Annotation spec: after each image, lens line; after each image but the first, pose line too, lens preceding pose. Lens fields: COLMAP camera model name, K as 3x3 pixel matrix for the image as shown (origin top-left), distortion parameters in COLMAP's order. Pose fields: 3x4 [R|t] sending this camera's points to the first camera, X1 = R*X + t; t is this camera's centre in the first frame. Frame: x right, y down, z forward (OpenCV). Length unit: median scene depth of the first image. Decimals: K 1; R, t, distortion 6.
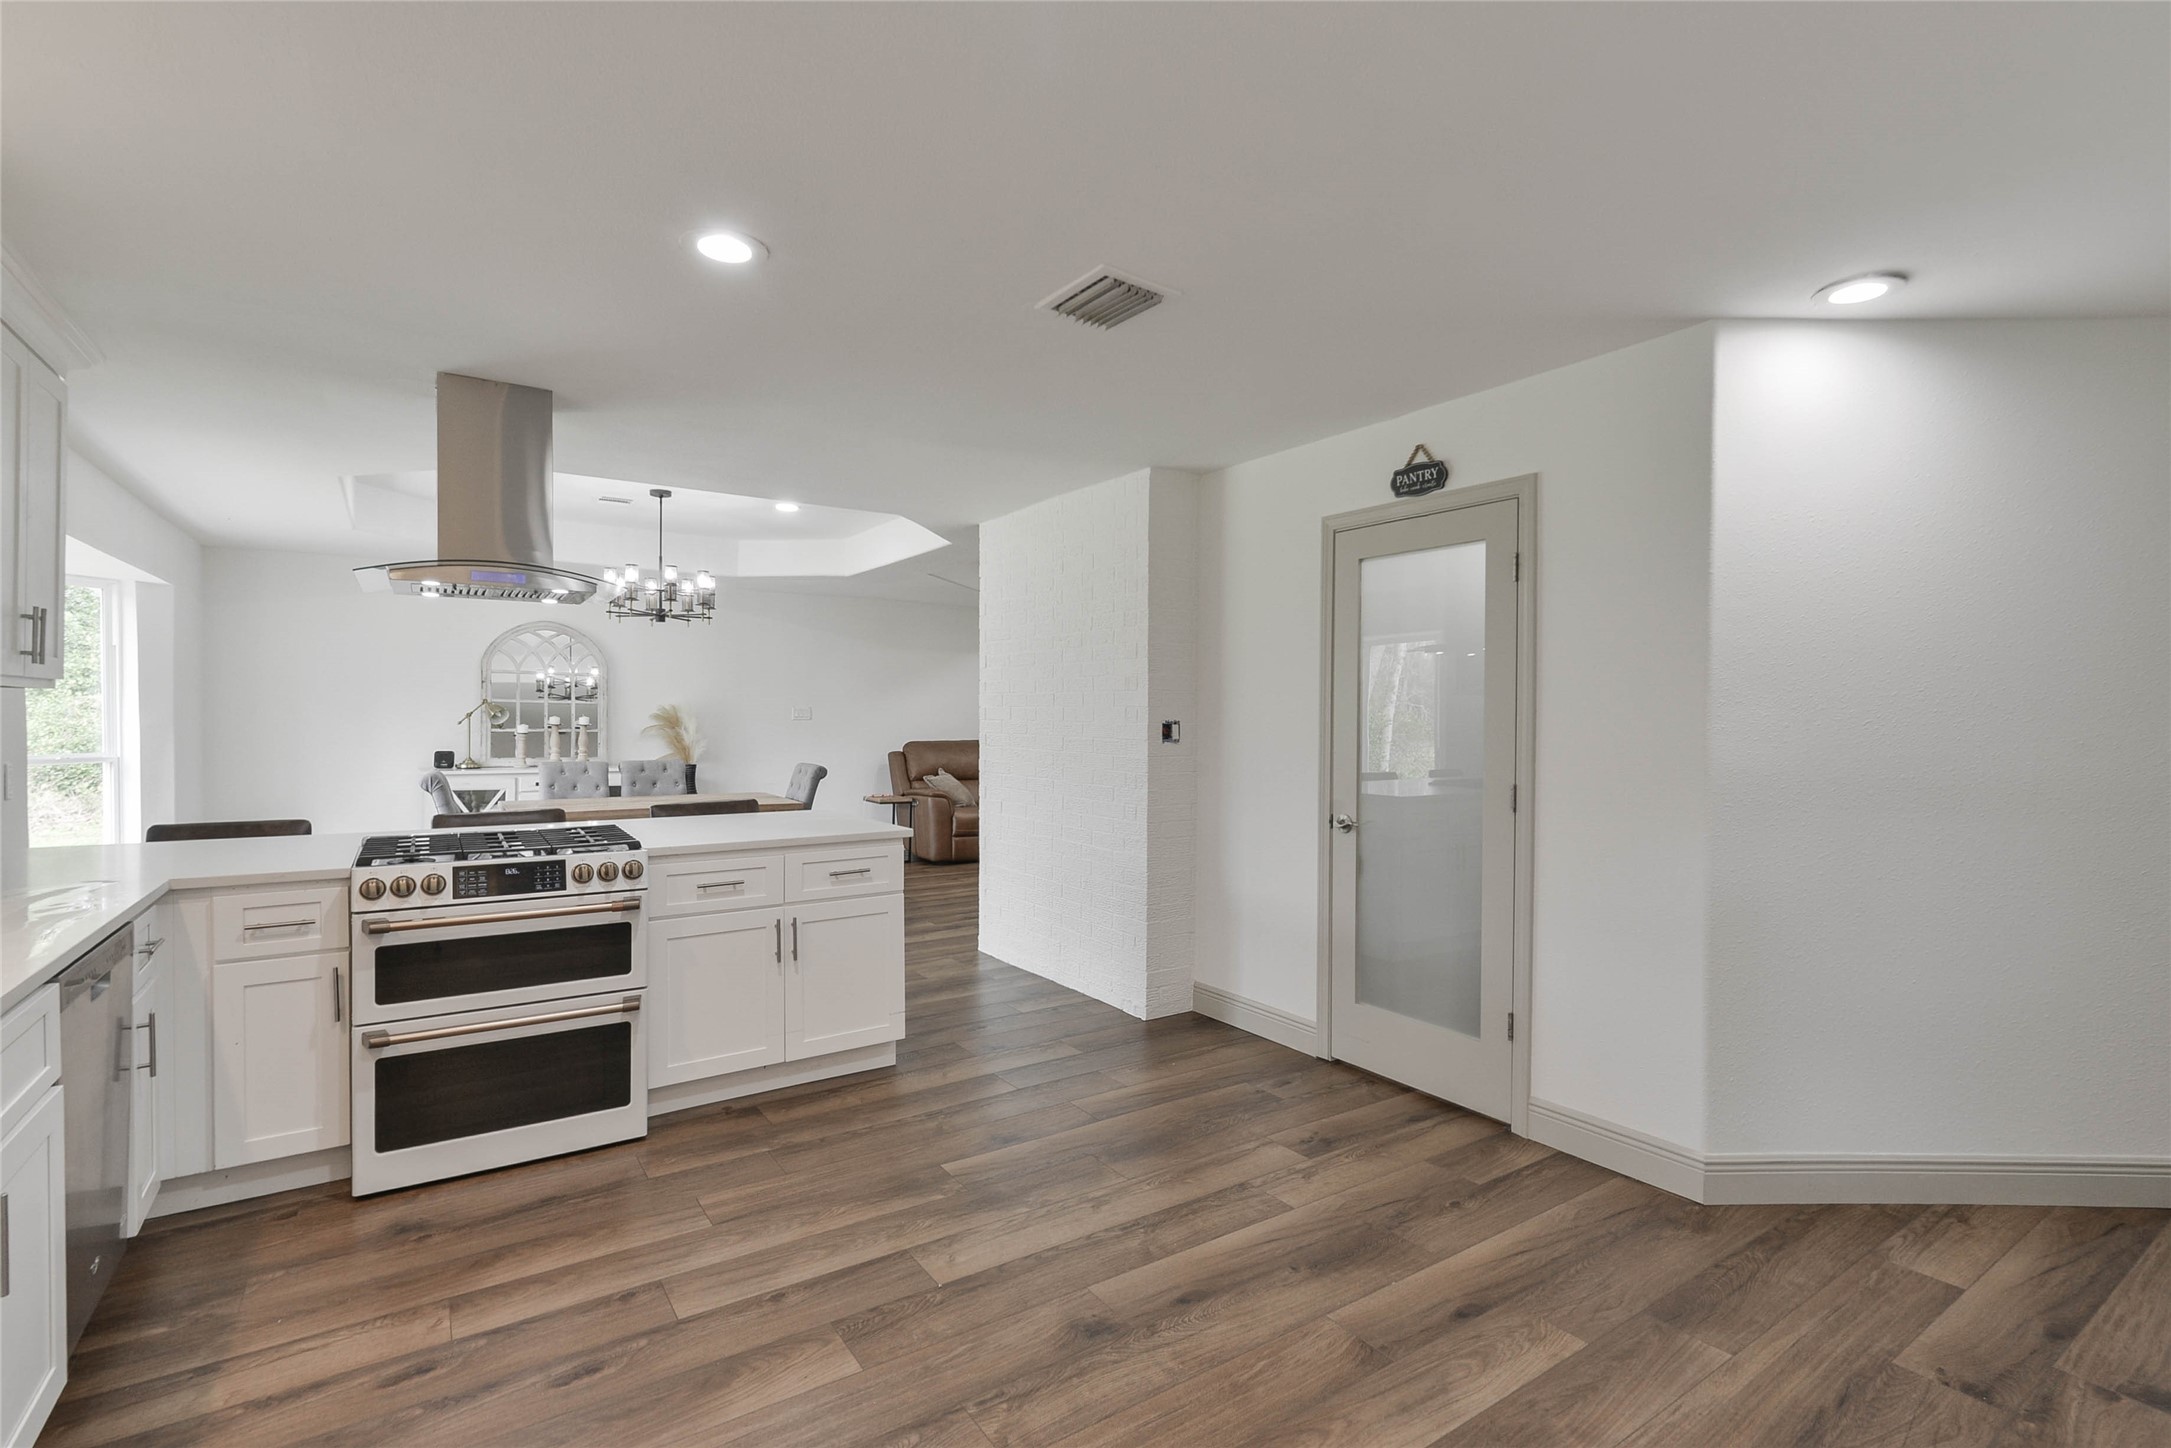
lens RADIAL K [[996.2, 0, 1077.6], [0, 996.2, 721.0], [0, 0, 1]] dist [-0.001720, -0.001256]
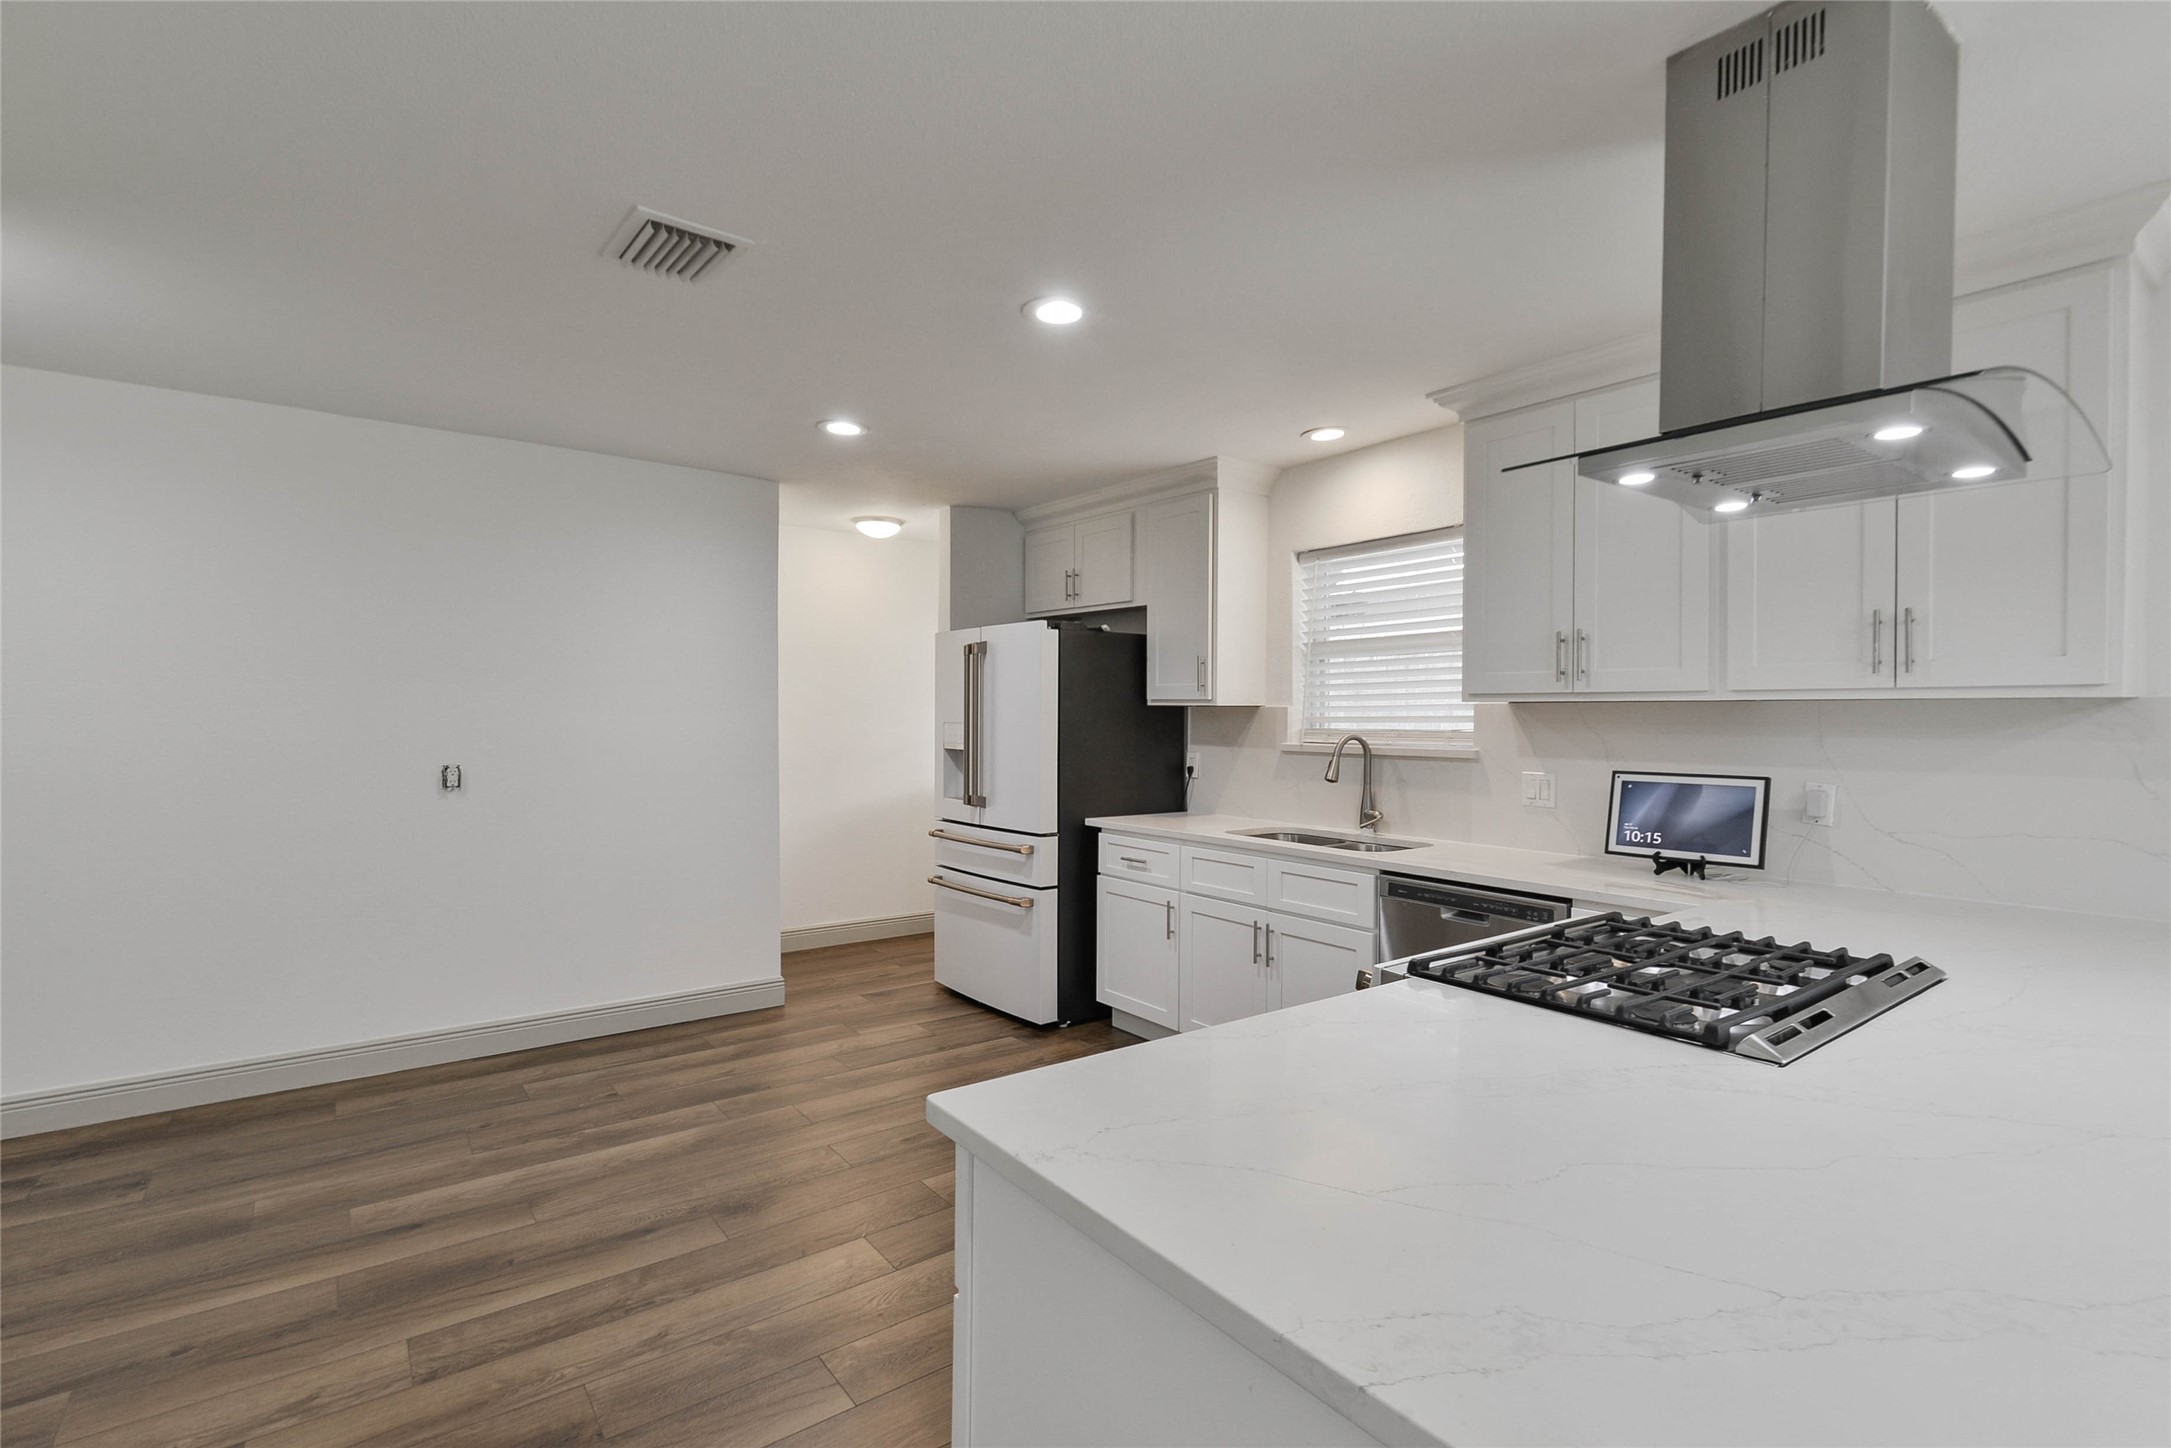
lens RADIAL K [[996.2, 0, 1077.6], [0, 996.2, 721.0], [0, 0, 1]] dist [-0.001720, -0.001256]
pose [[-0.998612, -0.010499, -0.051620, -0.265026], [-0.011084, 0.999877, 0.011055, -0.016460], [0.051497, 0.011612, -0.998606, 1.787824]]
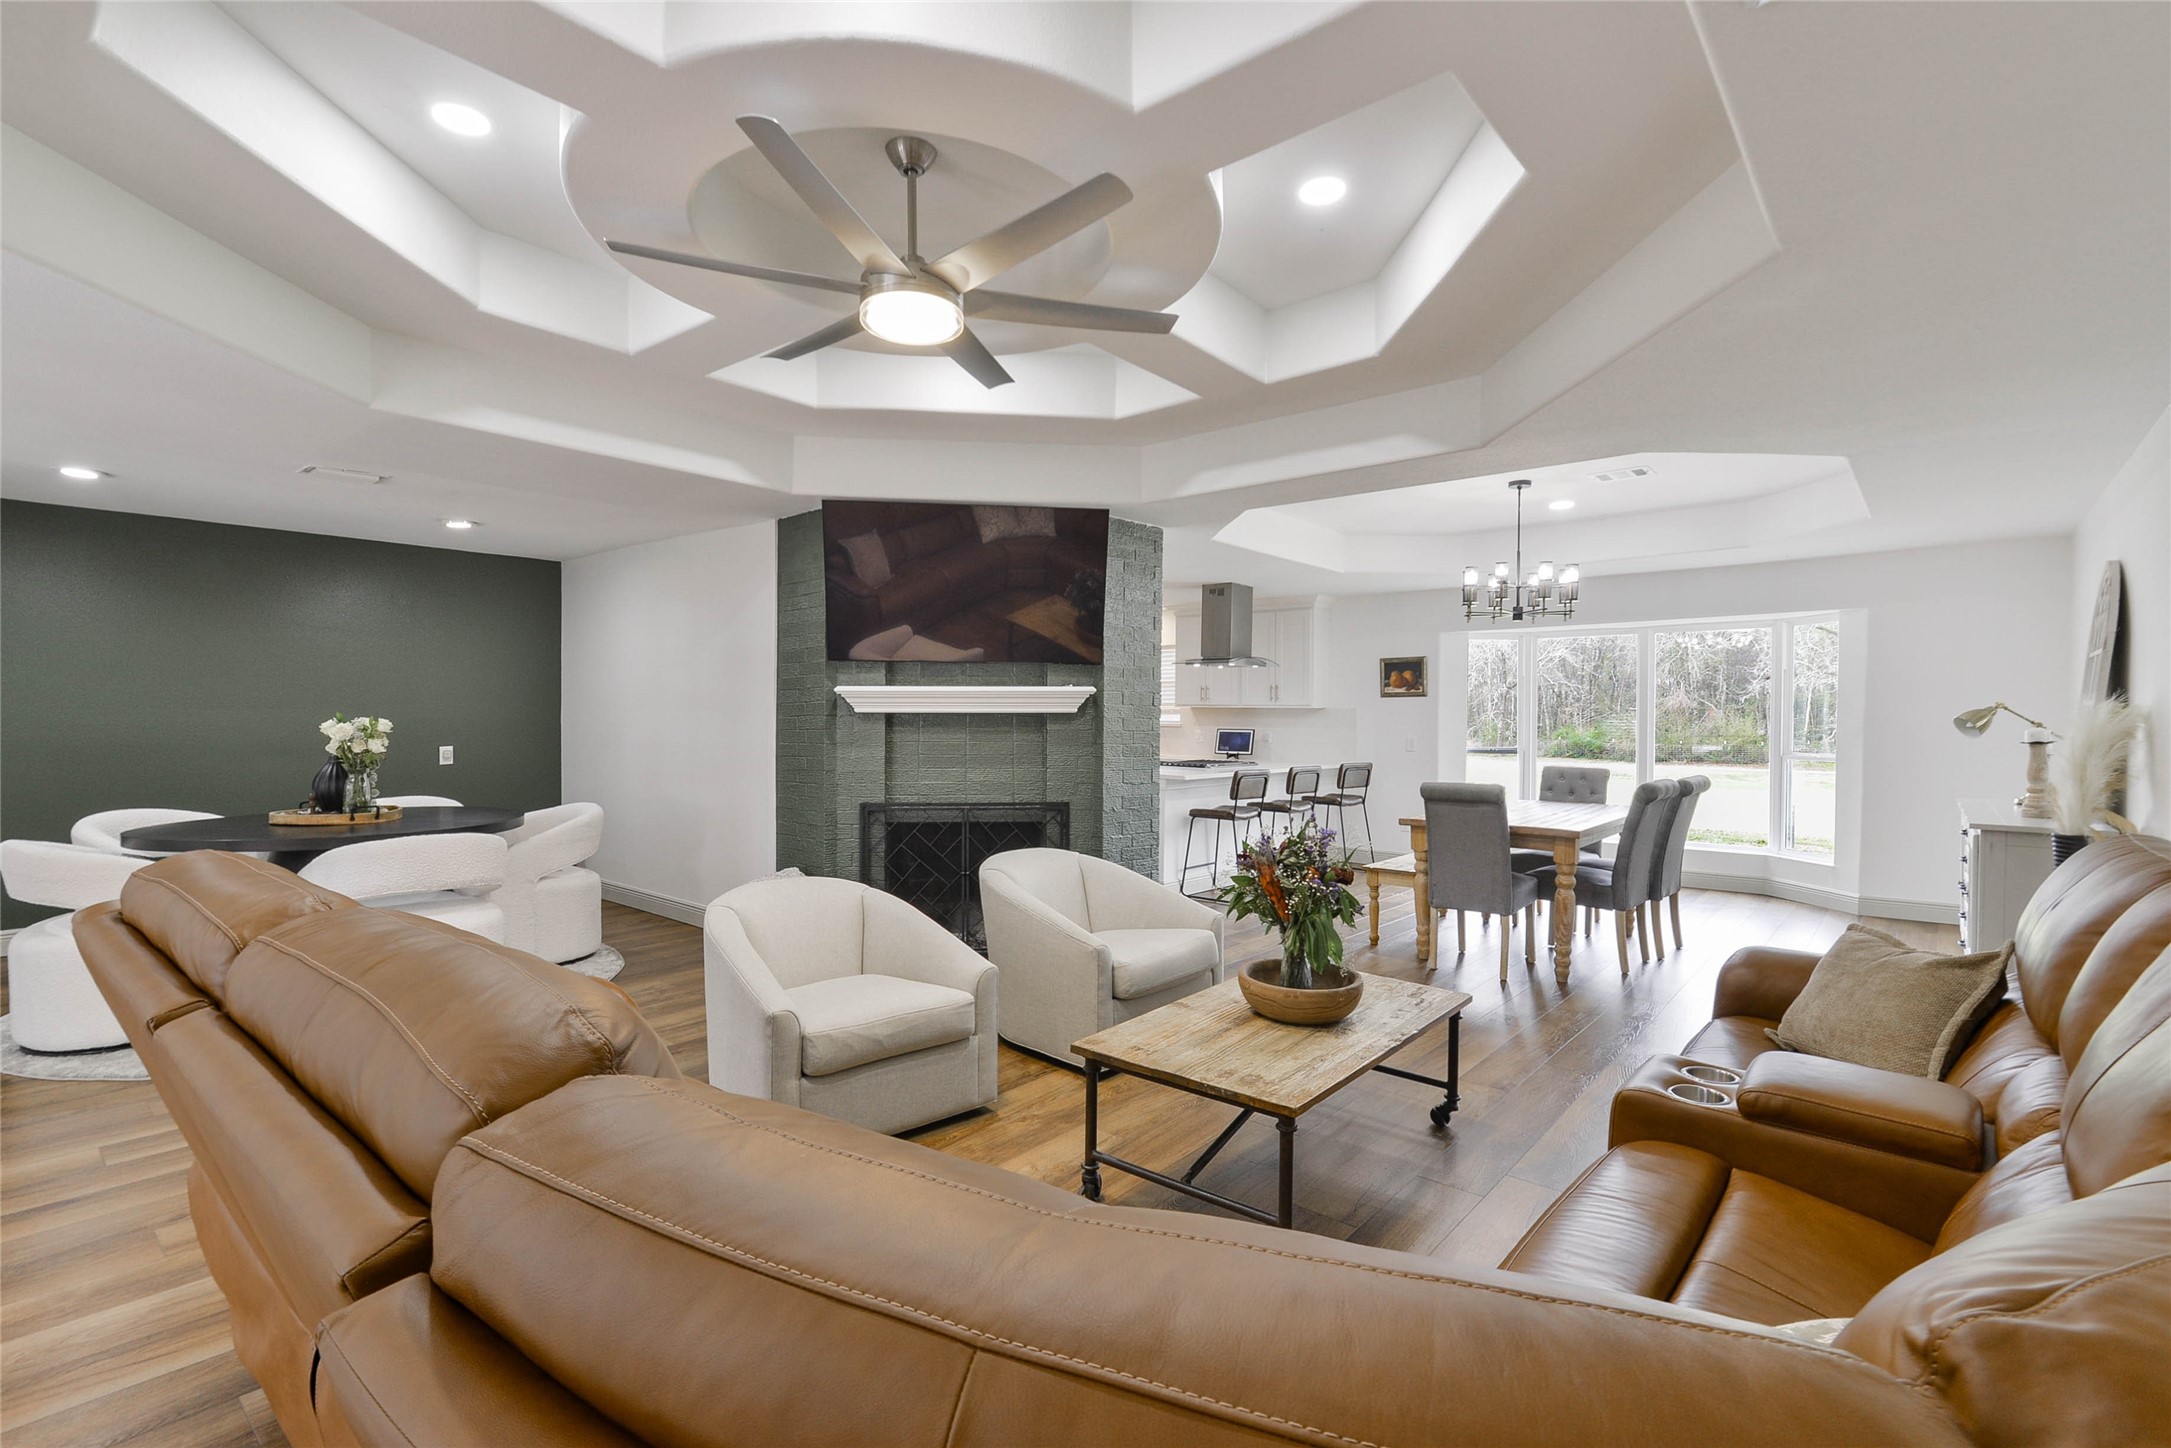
lens RADIAL K [[996.2, 0, 1077.6], [0, 996.2, 721.0], [0, 0, 1]] dist [-0.001720, -0.001256]
pose [[-0.963195, -0.012997, -0.268490, 0.532644], [-0.017045, 0.999773, 0.012753, -0.021272], [0.268264, 0.016861, -0.963198, 4.032648]]
